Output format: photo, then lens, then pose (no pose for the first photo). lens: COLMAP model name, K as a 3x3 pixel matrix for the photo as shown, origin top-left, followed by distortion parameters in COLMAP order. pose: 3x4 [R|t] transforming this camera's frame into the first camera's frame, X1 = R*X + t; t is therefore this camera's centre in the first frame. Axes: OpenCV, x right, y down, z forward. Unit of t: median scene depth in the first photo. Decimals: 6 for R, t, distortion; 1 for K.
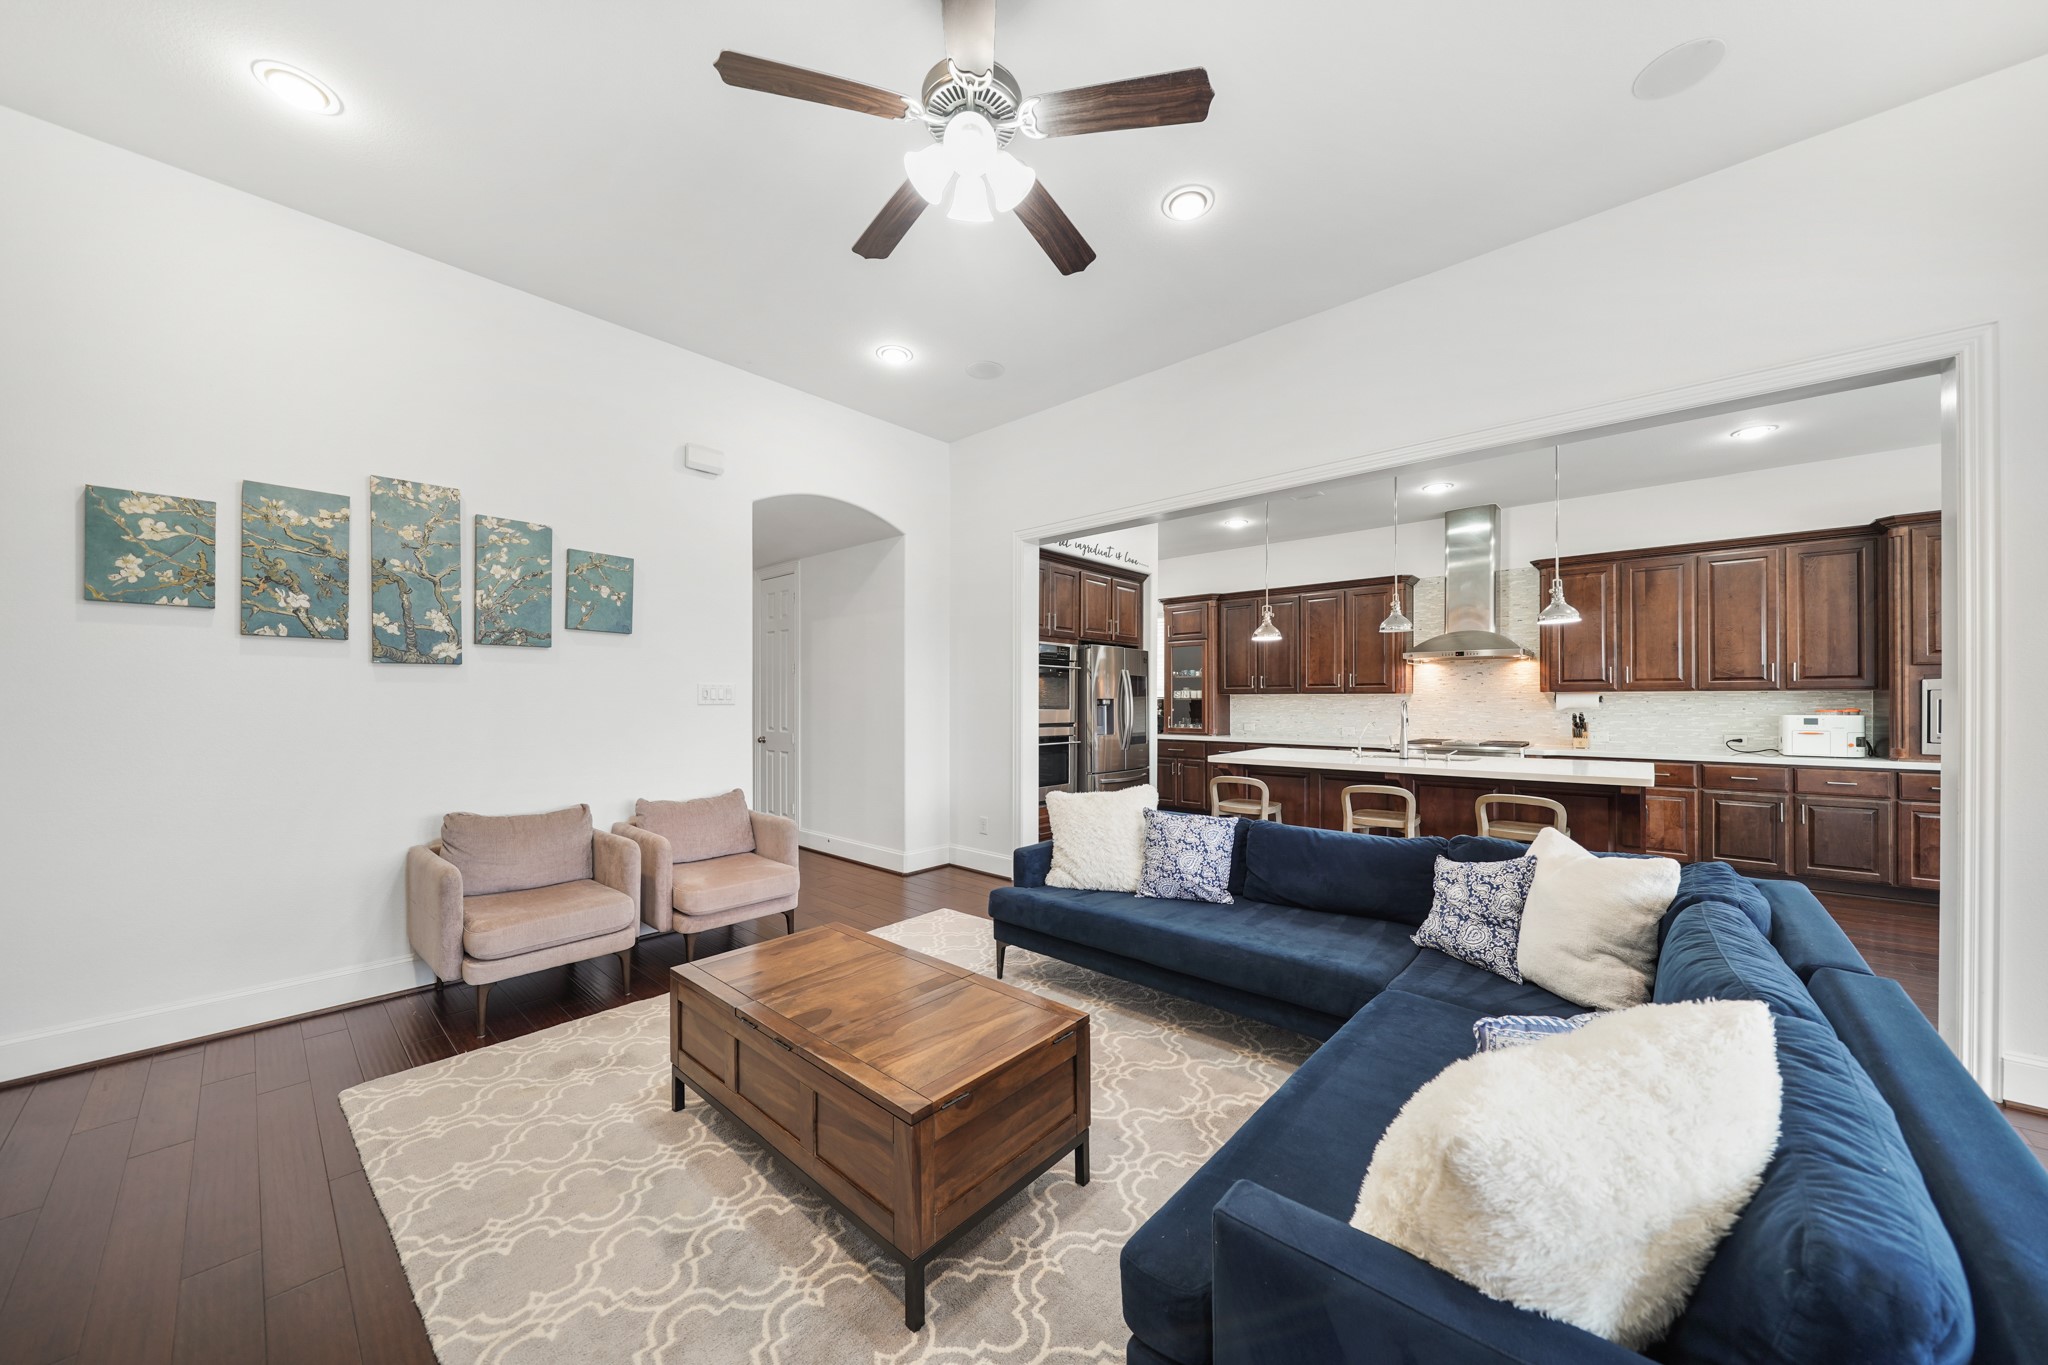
lens RADIAL K [[711.3, 0, 1029.6], [0, 711.3, 694.4], [0, 0, 1]] dist [-0.001602, -0.000159]
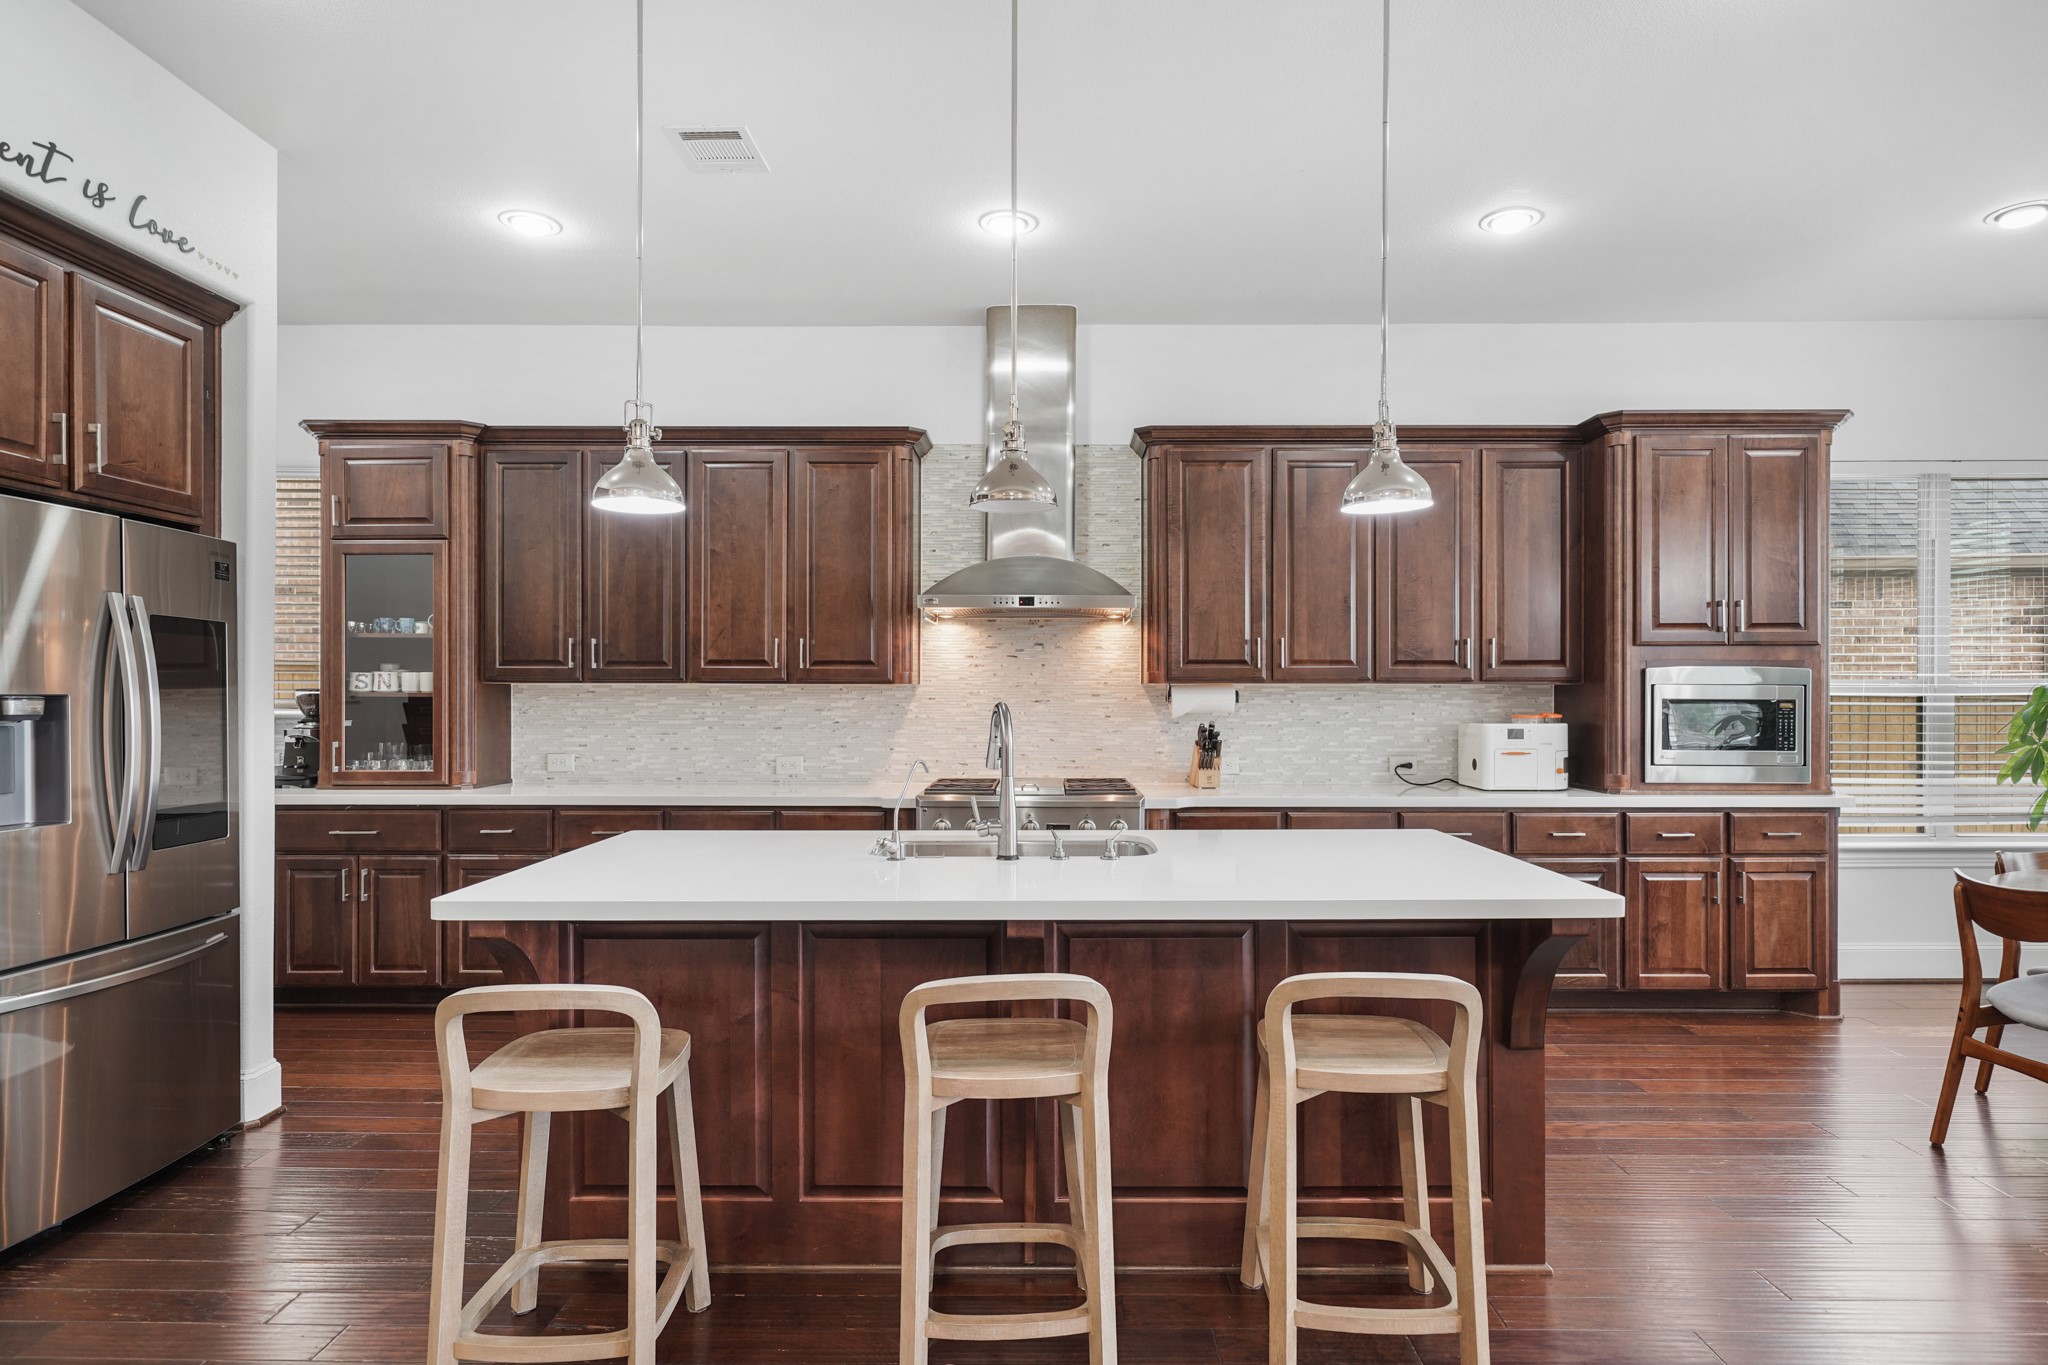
lens RADIAL K [[1093.0, 0, 1029.2], [0, 1093.0, 702.0], [0, 0, 1]] dist [0.004541, -0.003665]
pose [[0.752138, -0.002853, 0.658999, 0.143730], [-0.007013, 0.999899, 0.012333, 0.001475], [-0.658968, -0.013898, 0.752042, 0.518651]]
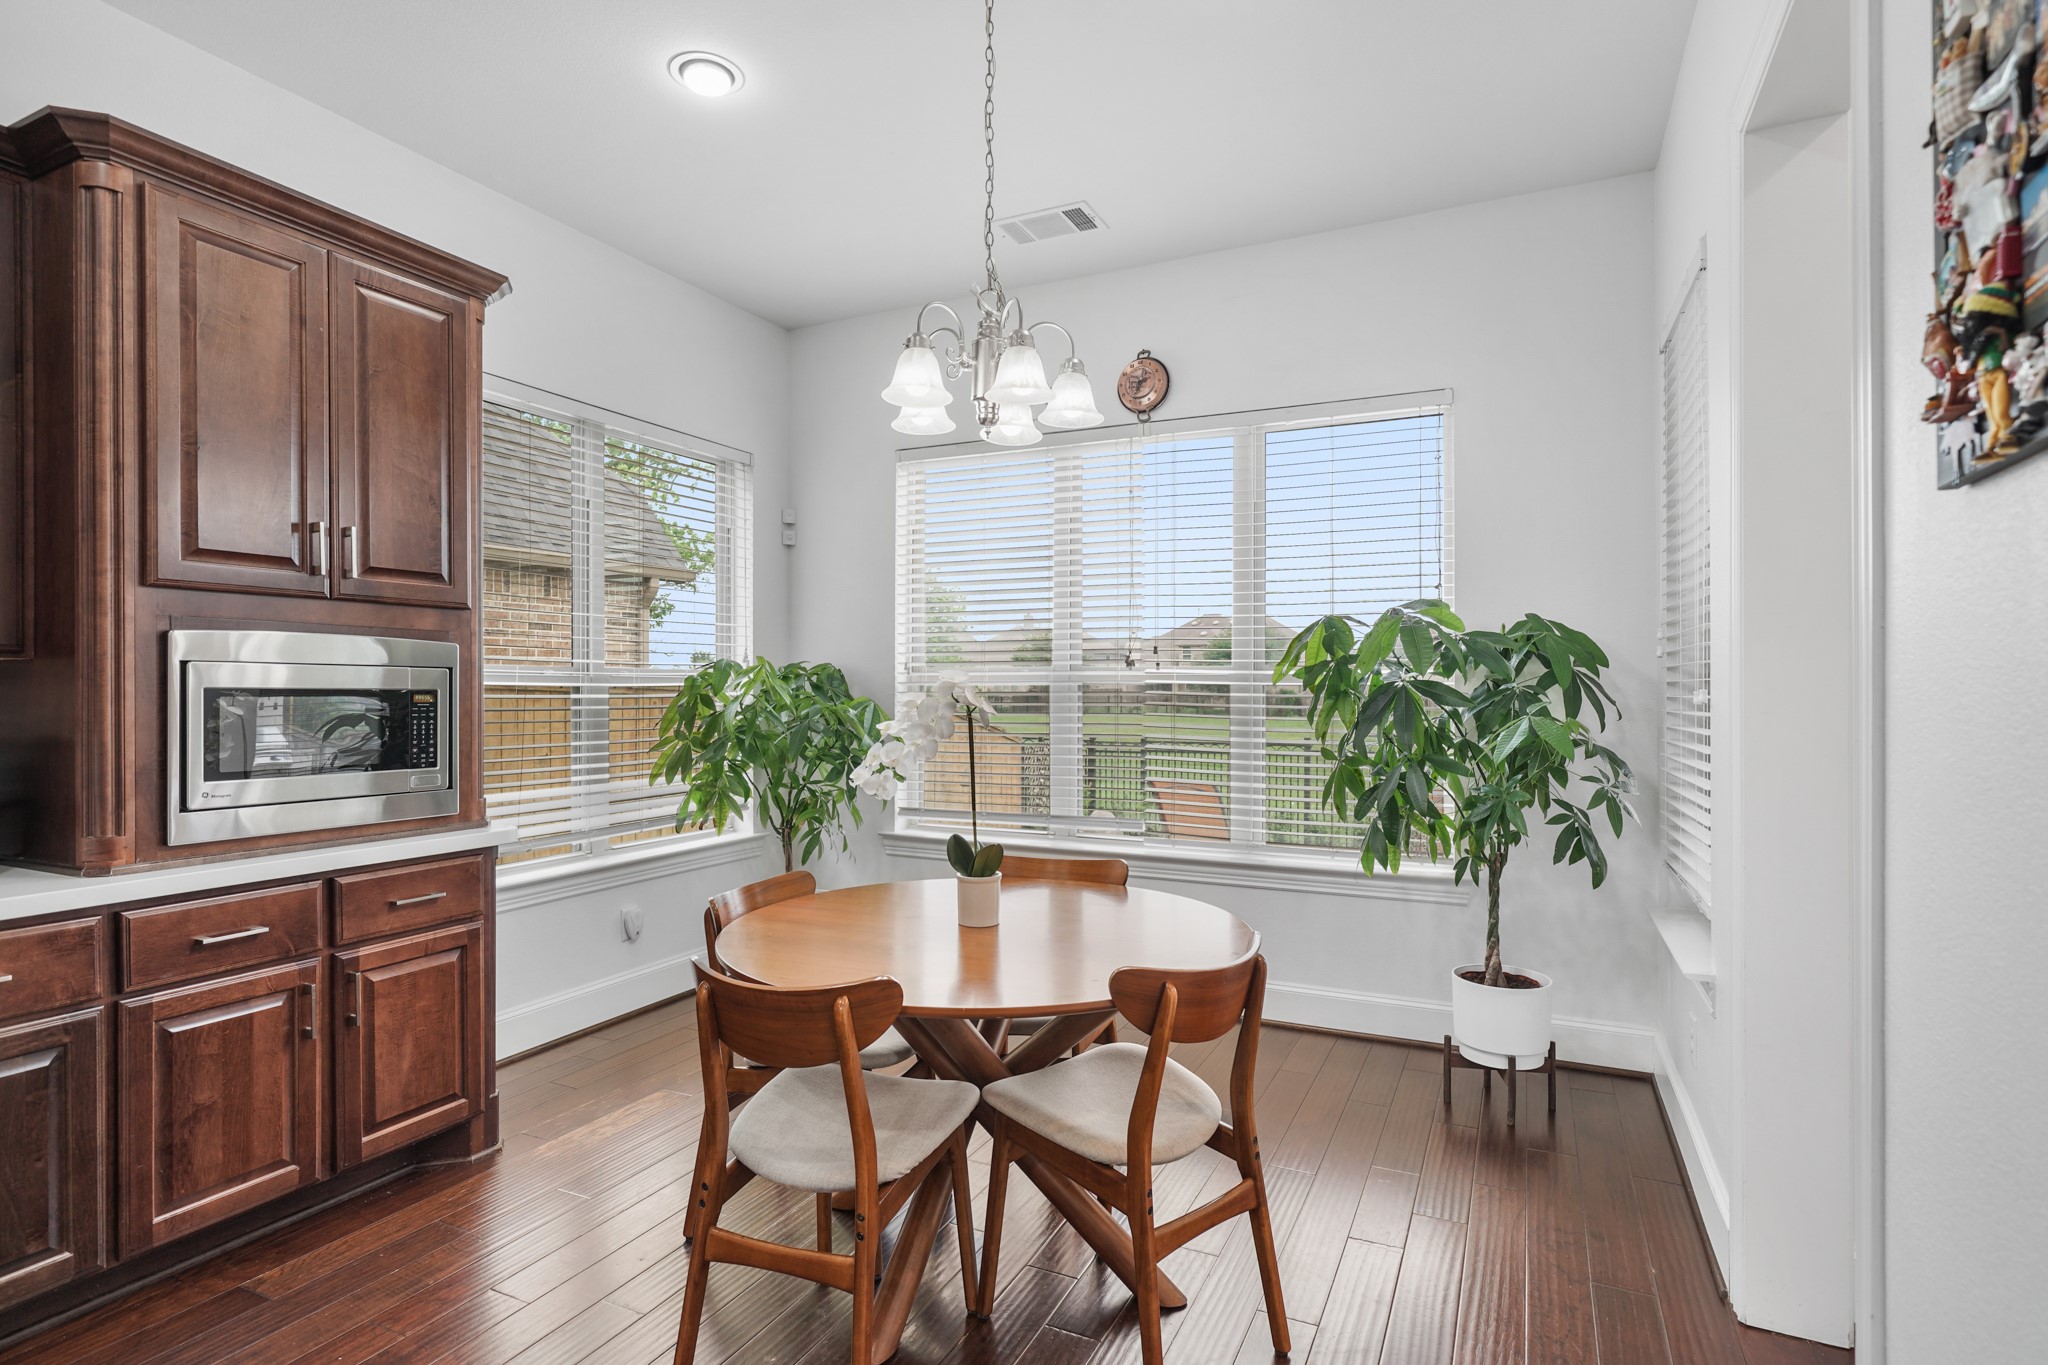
lens RADIAL K [[1027.1, 0, 1030.5], [0, 1027.1, 700.3], [0, 0, 1]] dist [-0.003071, 0.002020]
pose [[-0.271965, -0.010097, 0.962254, 0.558762], [-0.013706, 0.999884, 0.006619, 0.003569], [-0.962210, -0.011389, -0.272072, 0.615140]]
